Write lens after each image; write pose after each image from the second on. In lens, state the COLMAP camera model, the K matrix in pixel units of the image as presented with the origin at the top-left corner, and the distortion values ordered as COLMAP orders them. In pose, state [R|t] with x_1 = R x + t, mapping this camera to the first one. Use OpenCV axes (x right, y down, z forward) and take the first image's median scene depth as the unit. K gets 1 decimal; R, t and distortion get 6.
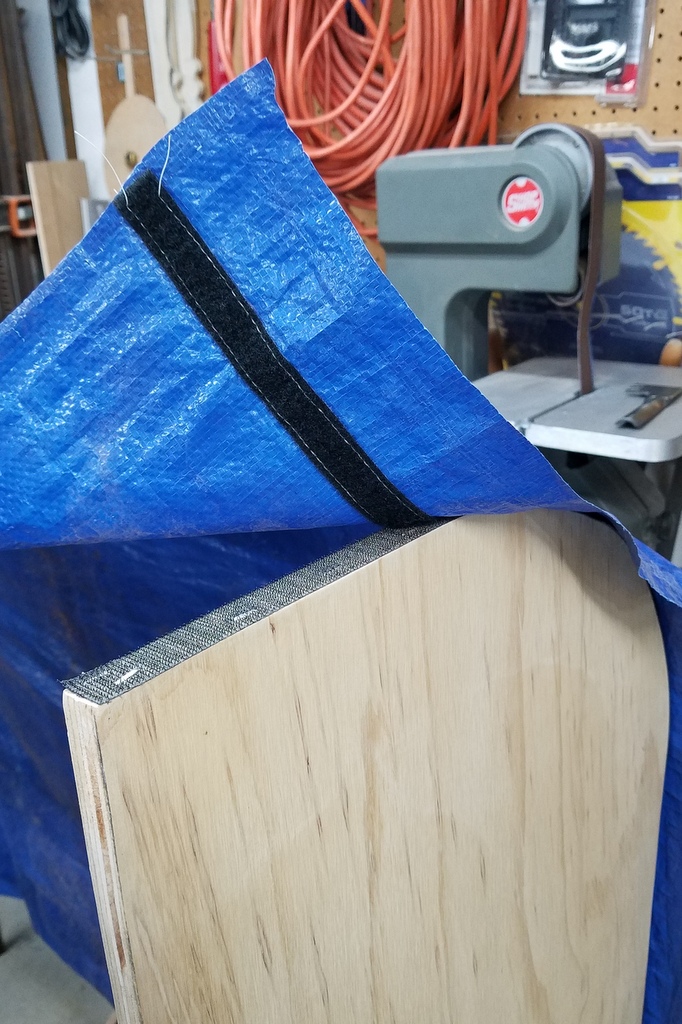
lens RADIAL K [[894.9, 0, 341.0], [0, 894.9, 512.0], [0, 0, 1]] dist [0.112802, -0.218312]
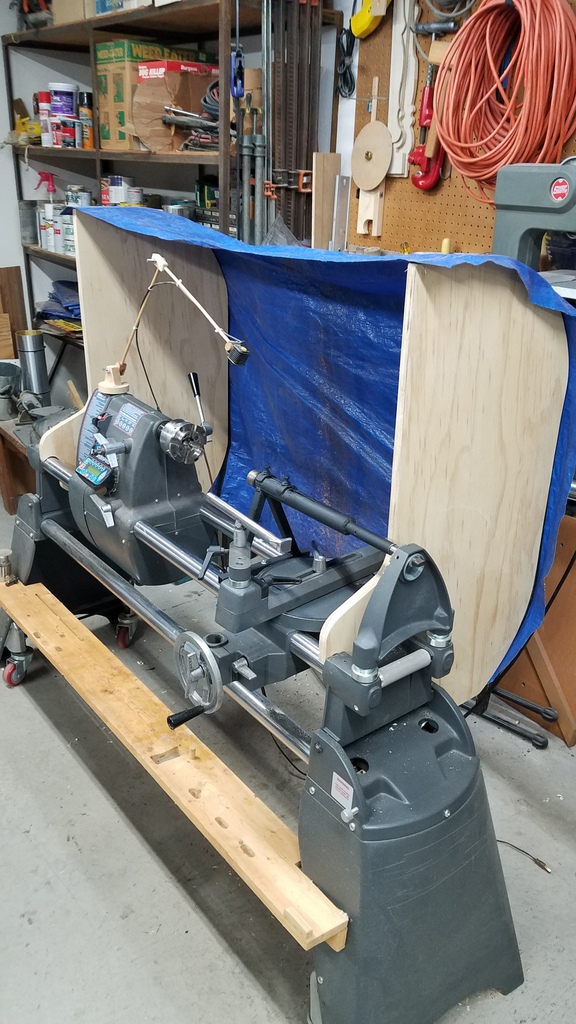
lens RADIAL K [[812.1, 0, 288.0], [0, 812.1, 512.0], [0, 0, 1]] dist [0.077639, -0.128797]
pose [[0.974255, 0.154873, -0.163833, -0.001318], [-0.148724, 0.987652, 0.049234, 0.367569], [0.169436, -0.023601, 0.985259, -0.937935]]
